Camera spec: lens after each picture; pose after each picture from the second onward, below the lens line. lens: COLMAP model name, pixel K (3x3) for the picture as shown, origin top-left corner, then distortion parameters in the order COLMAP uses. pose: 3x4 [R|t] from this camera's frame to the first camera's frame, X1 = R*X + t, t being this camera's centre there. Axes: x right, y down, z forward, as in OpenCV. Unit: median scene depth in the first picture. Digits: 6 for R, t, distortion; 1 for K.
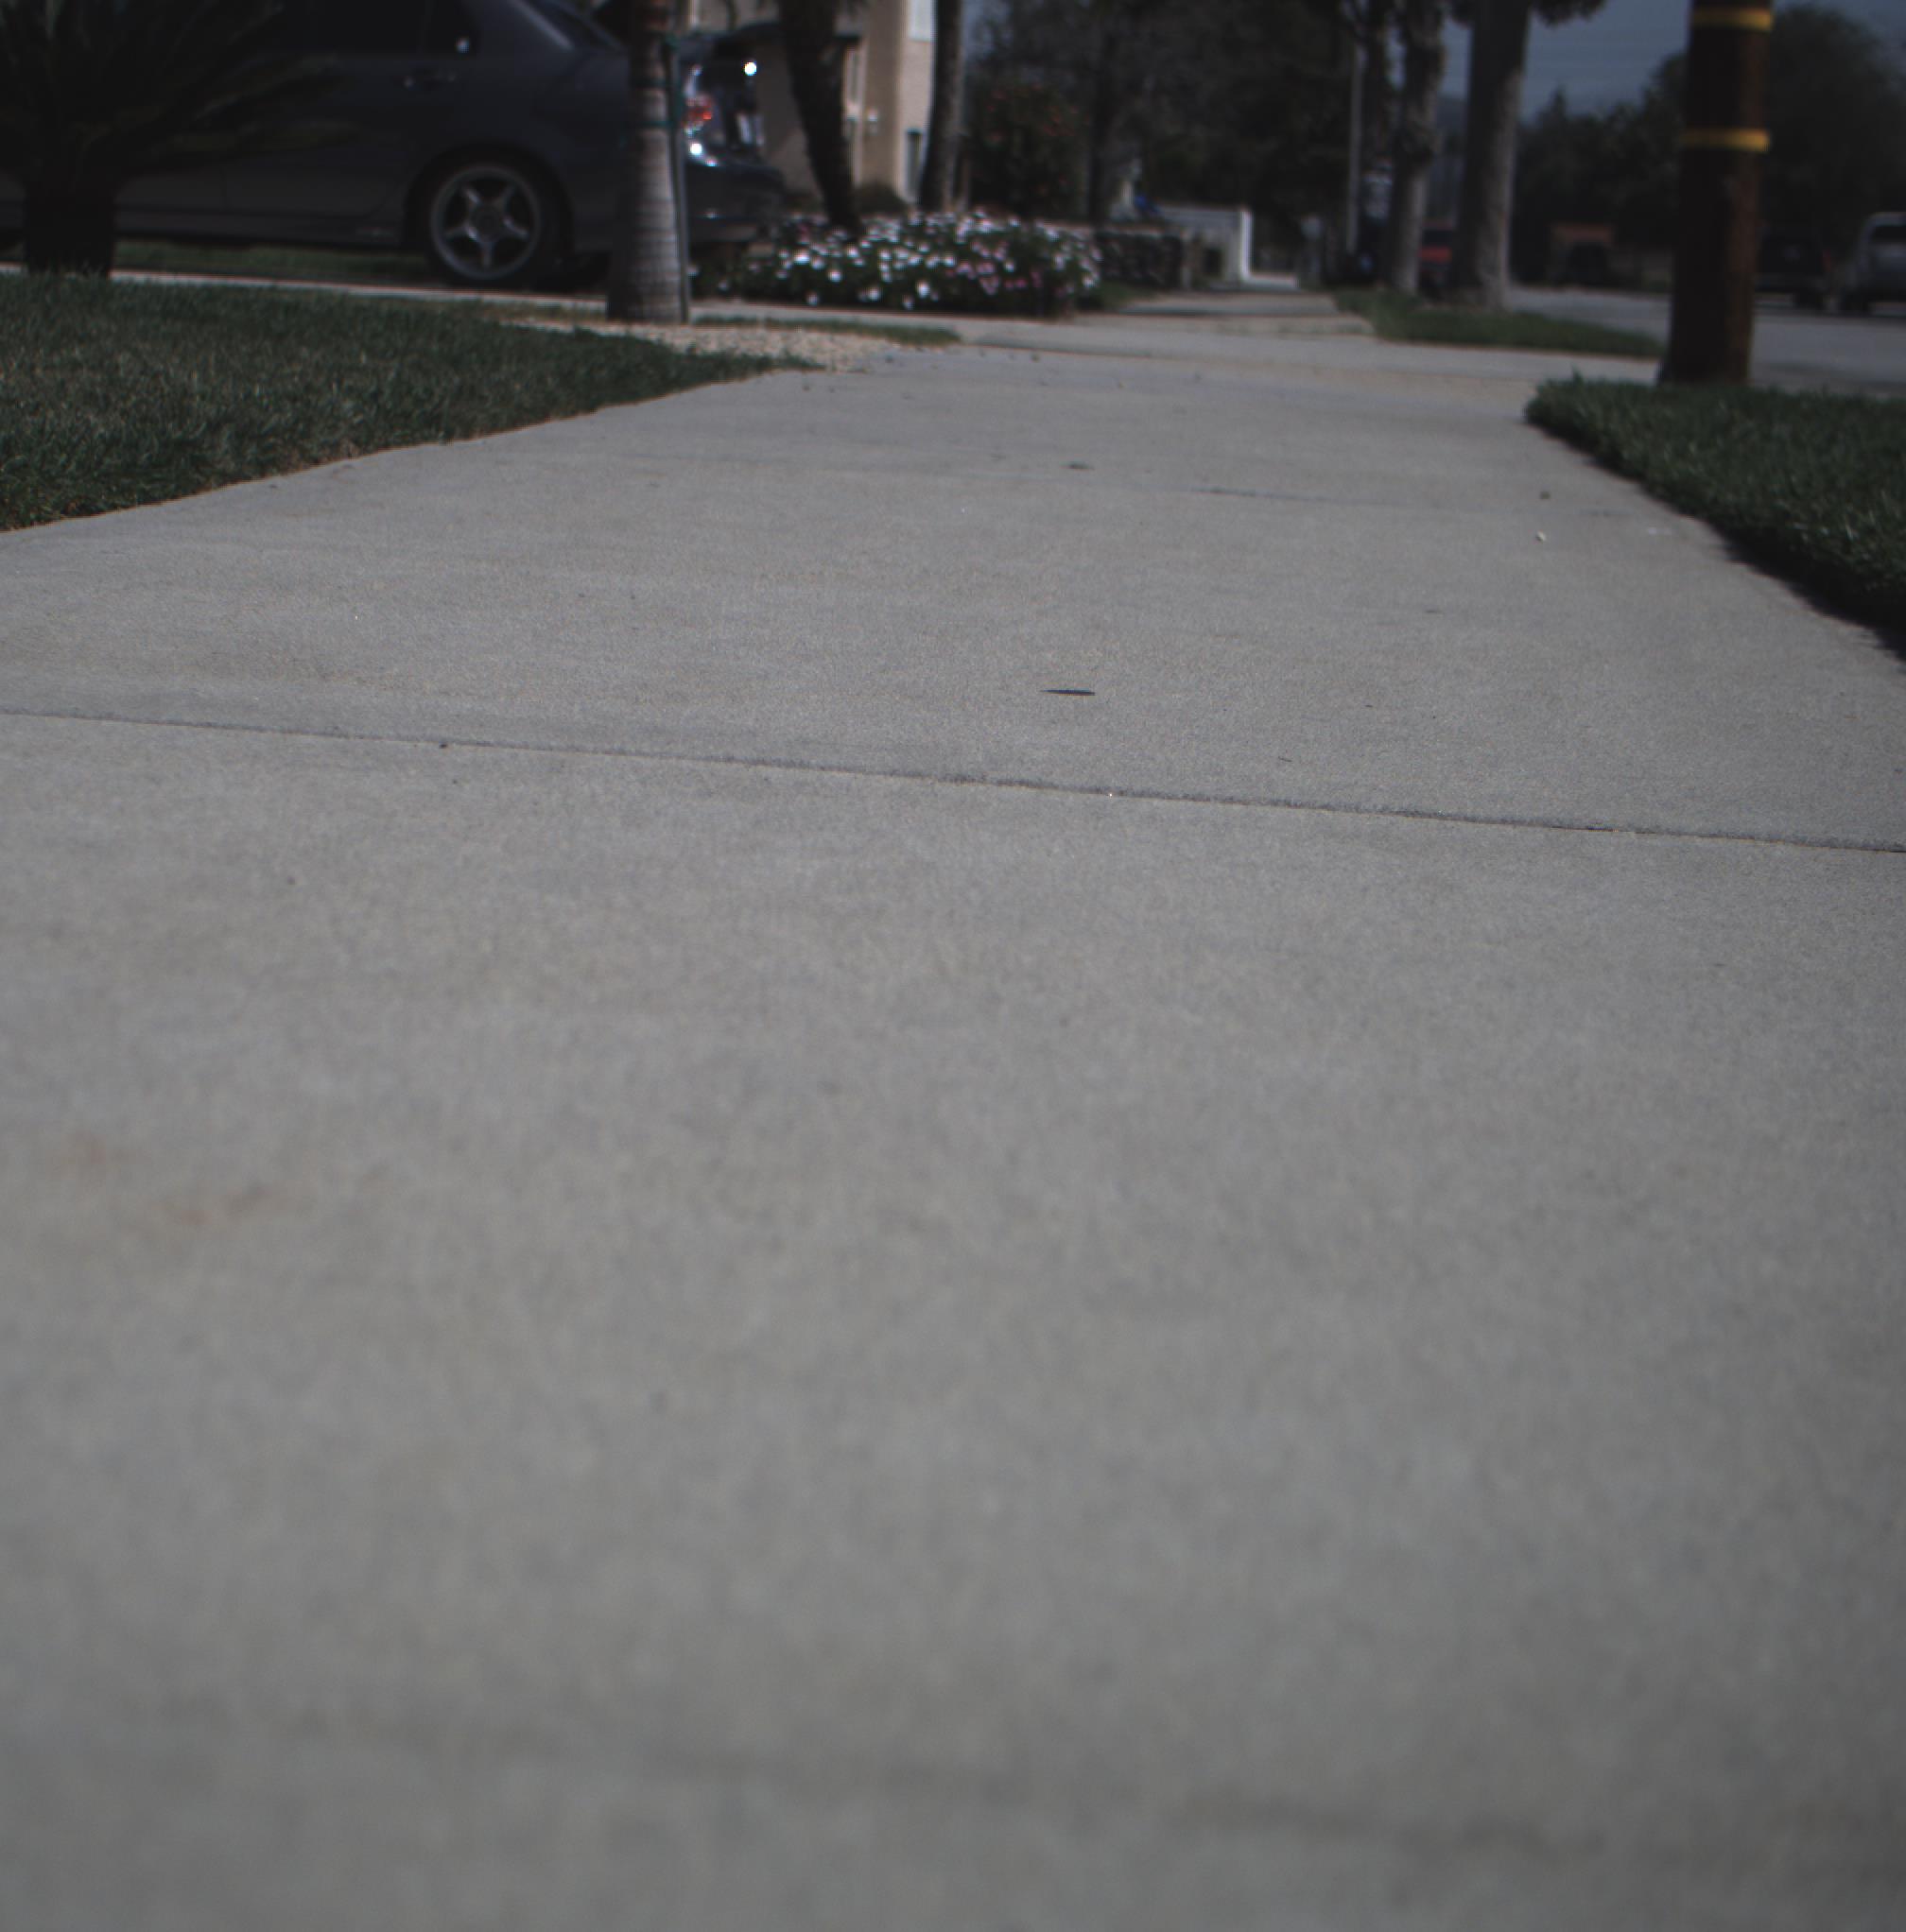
lens RADIAL K [[4208.3, 0, 730.7], [0, 4208.3, 907.6], [0, 0, 1]] dist [-0.169547, 0.729397]
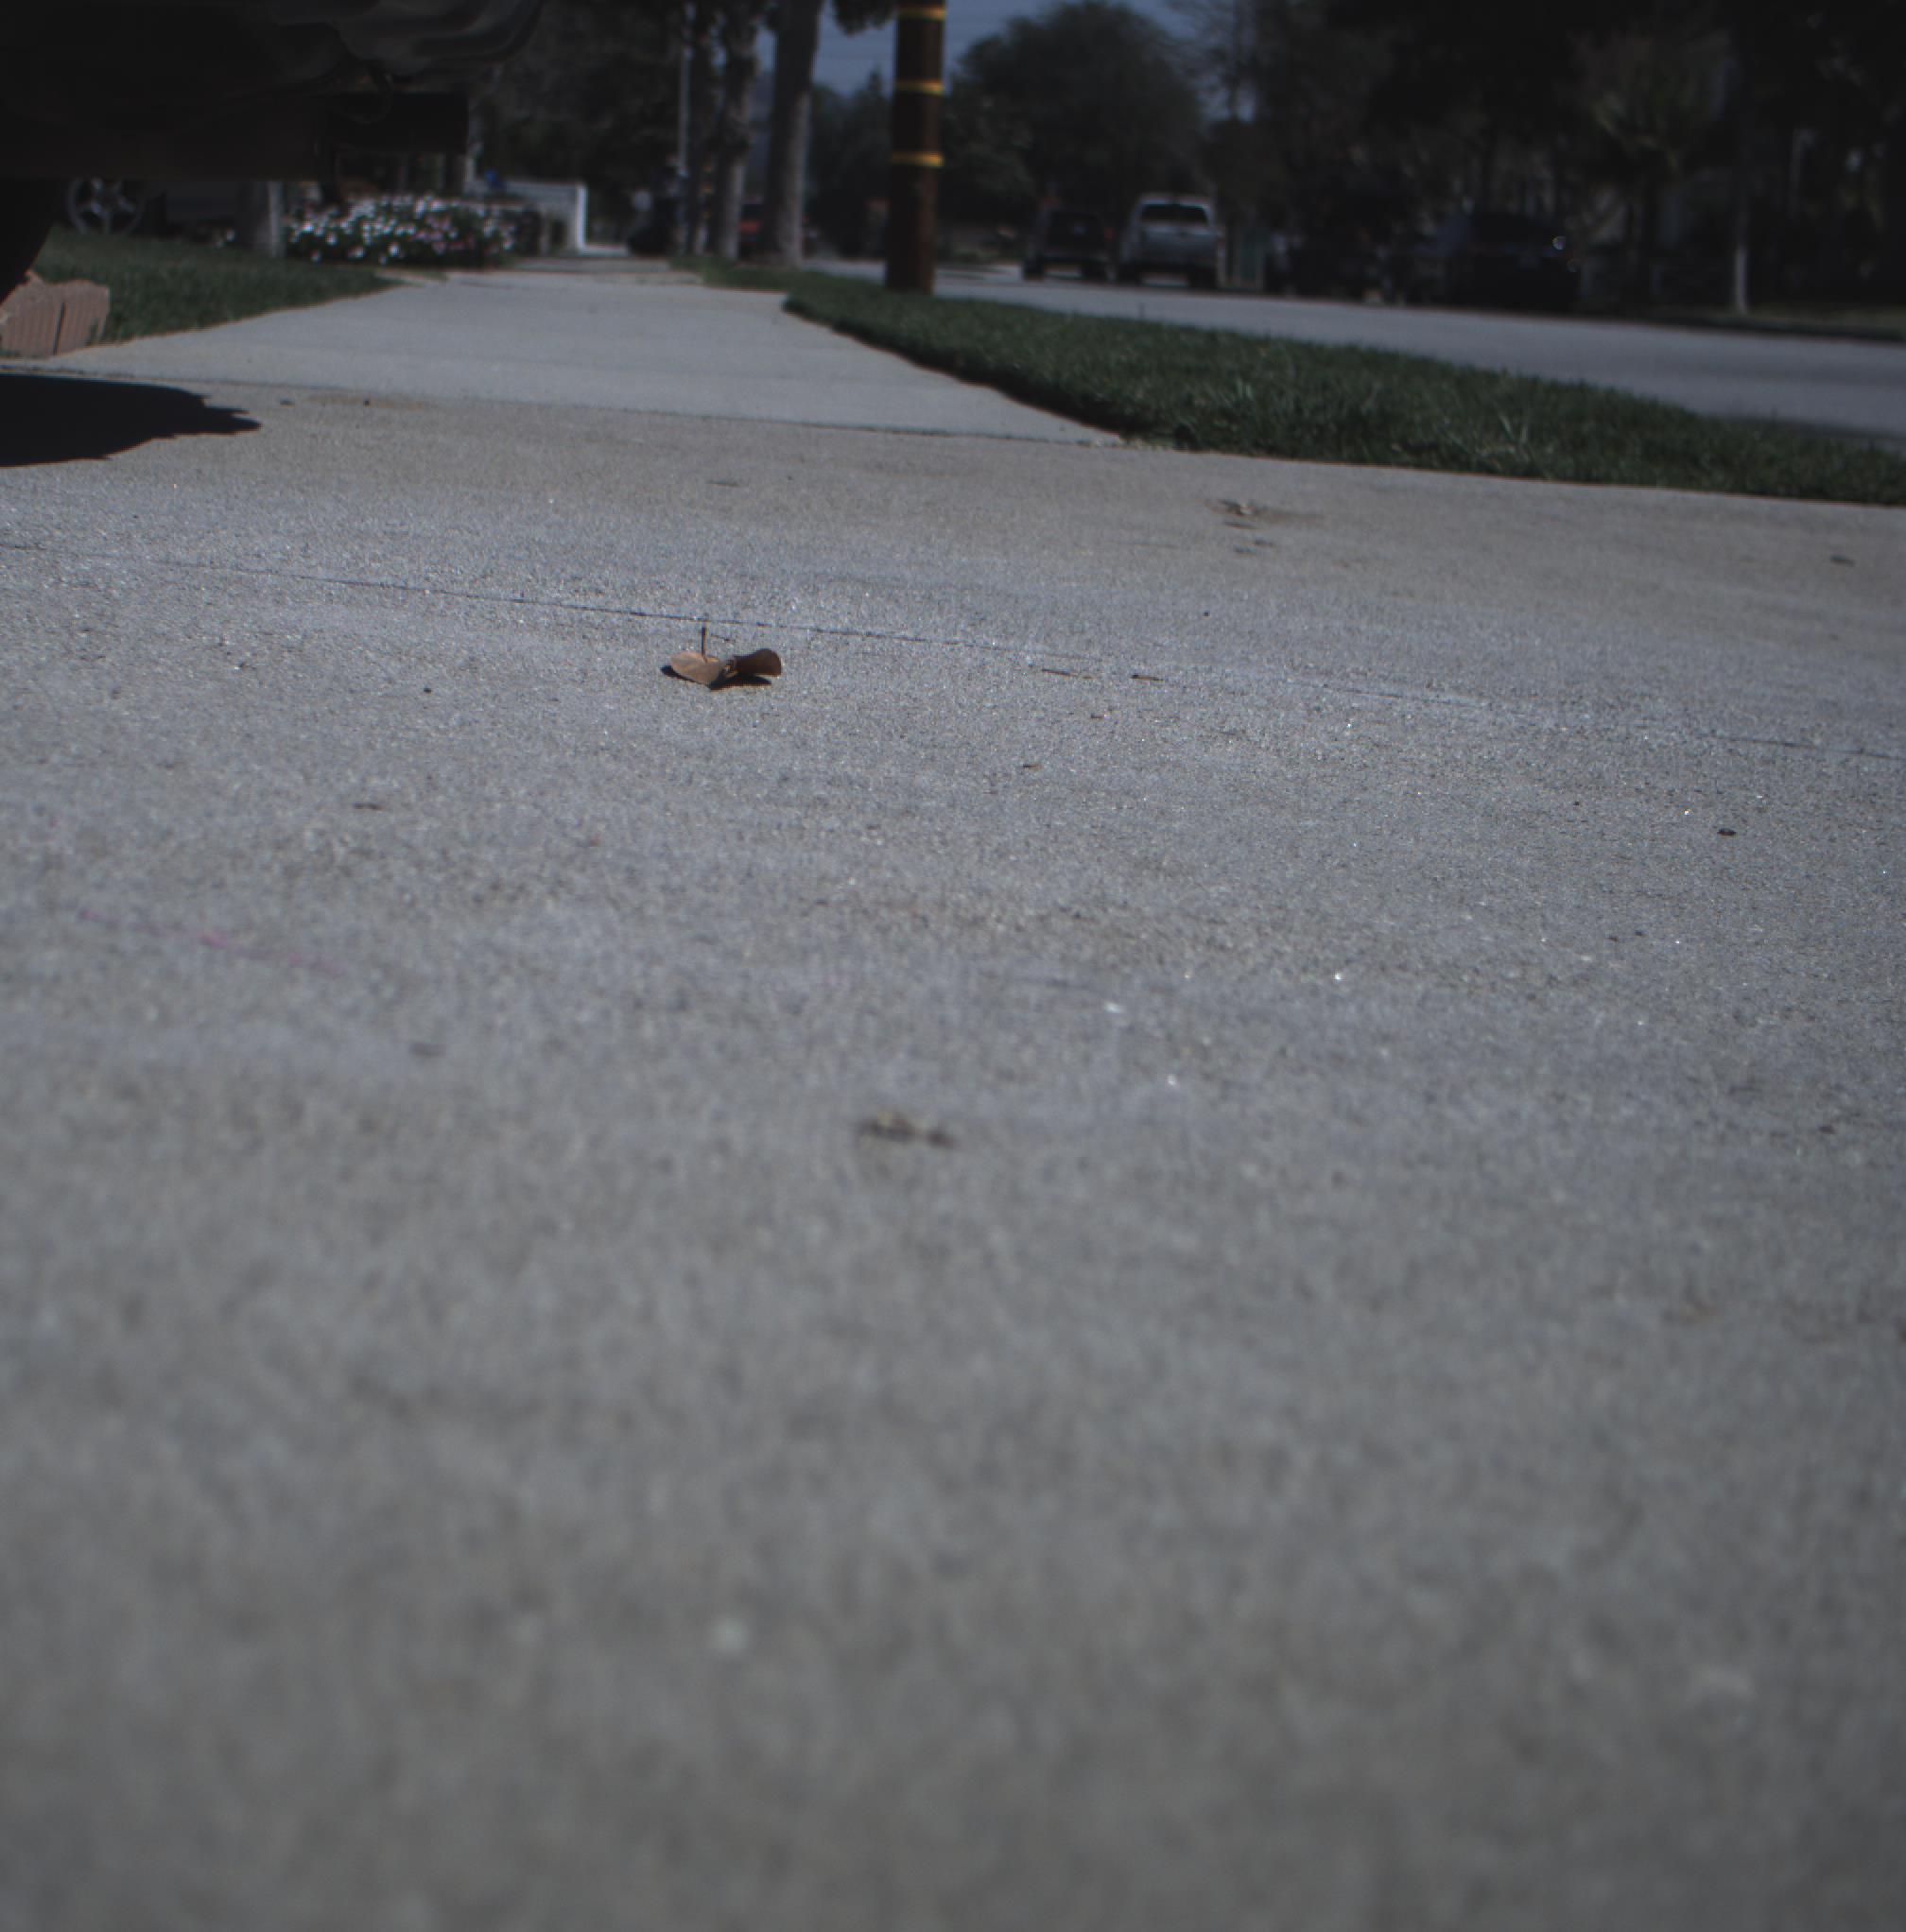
lens RADIAL K [[4208.3, 0, 730.7], [0, 4208.3, 907.6], [0, 0, 1]] dist [-0.169547, 0.729397]
pose [[0.987449, -0.014601, 0.157263, -0.068734], [0.013523, 0.999877, 0.007927, 0.068021], [-0.157359, -0.005701, 0.987525, -0.436797]]
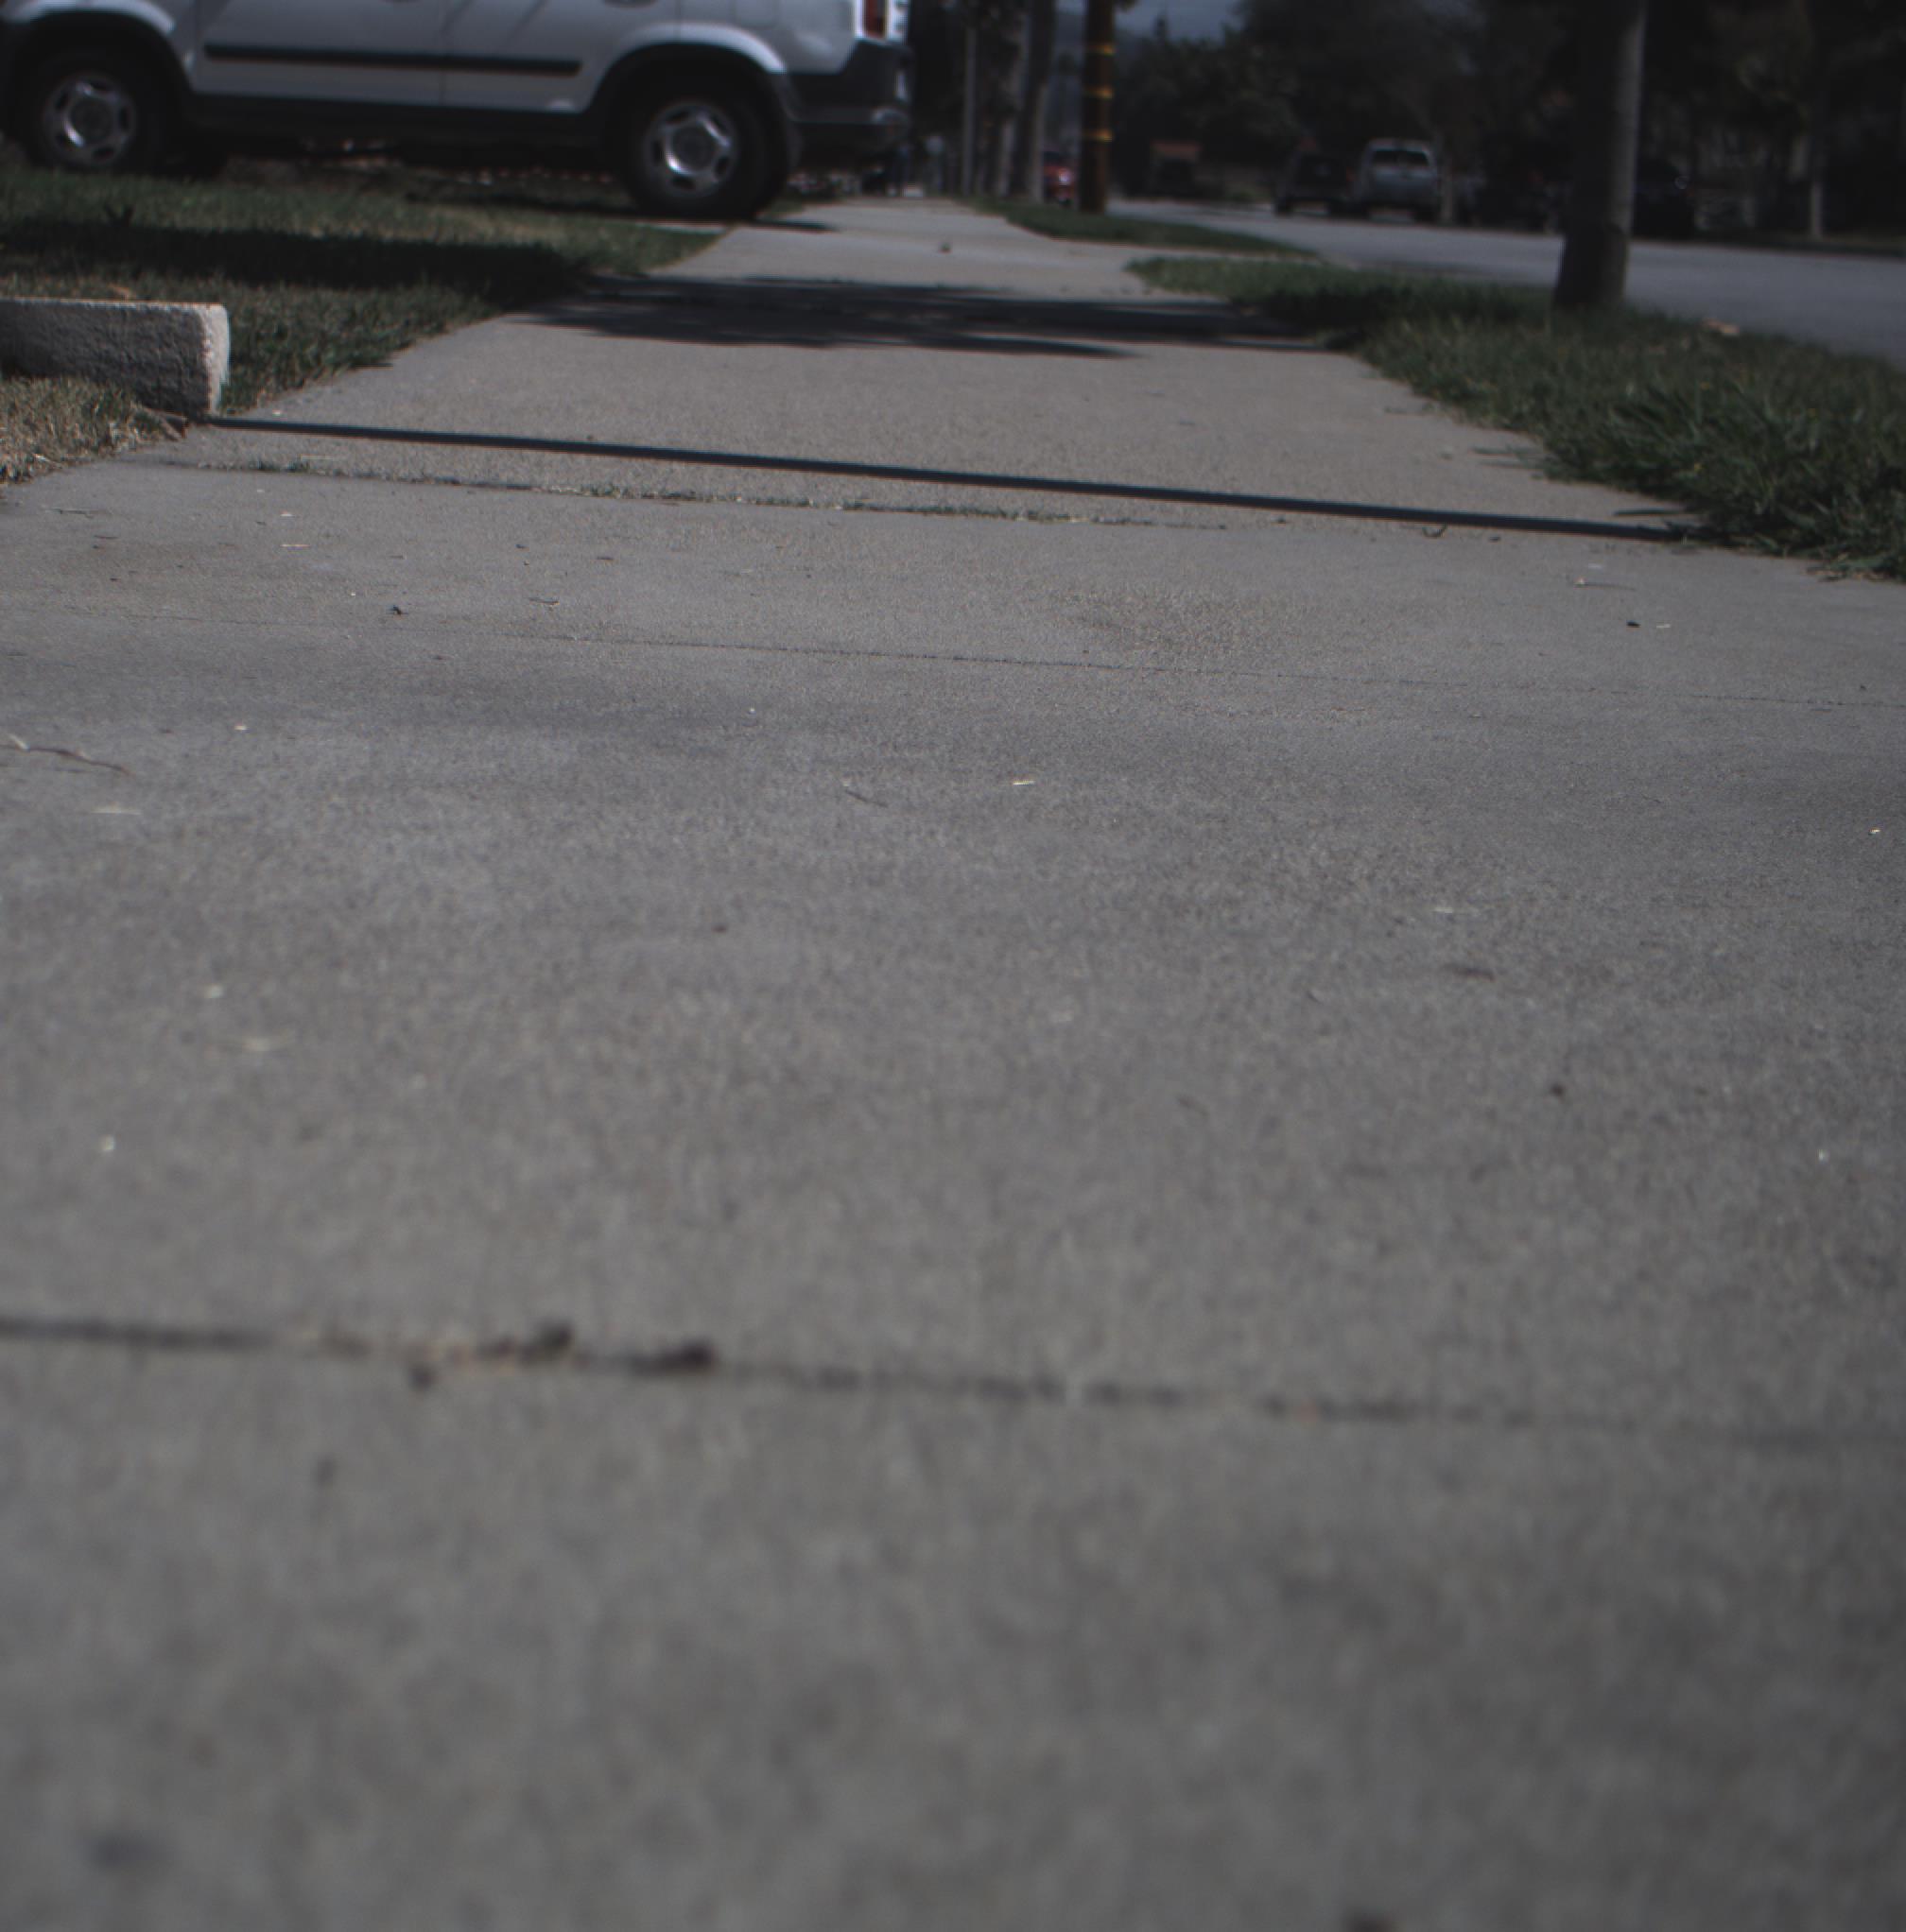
lens RADIAL K [[4208.3, 0, 730.7], [0, 4208.3, 907.6], [0, 0, 1]] dist [-0.169547, 0.729397]
pose [[0.995999, -0.010217, 0.088782, -0.180340], [0.008386, 0.999745, 0.020981, 0.189348], [-0.088974, -0.020153, 0.995830, -1.241654]]
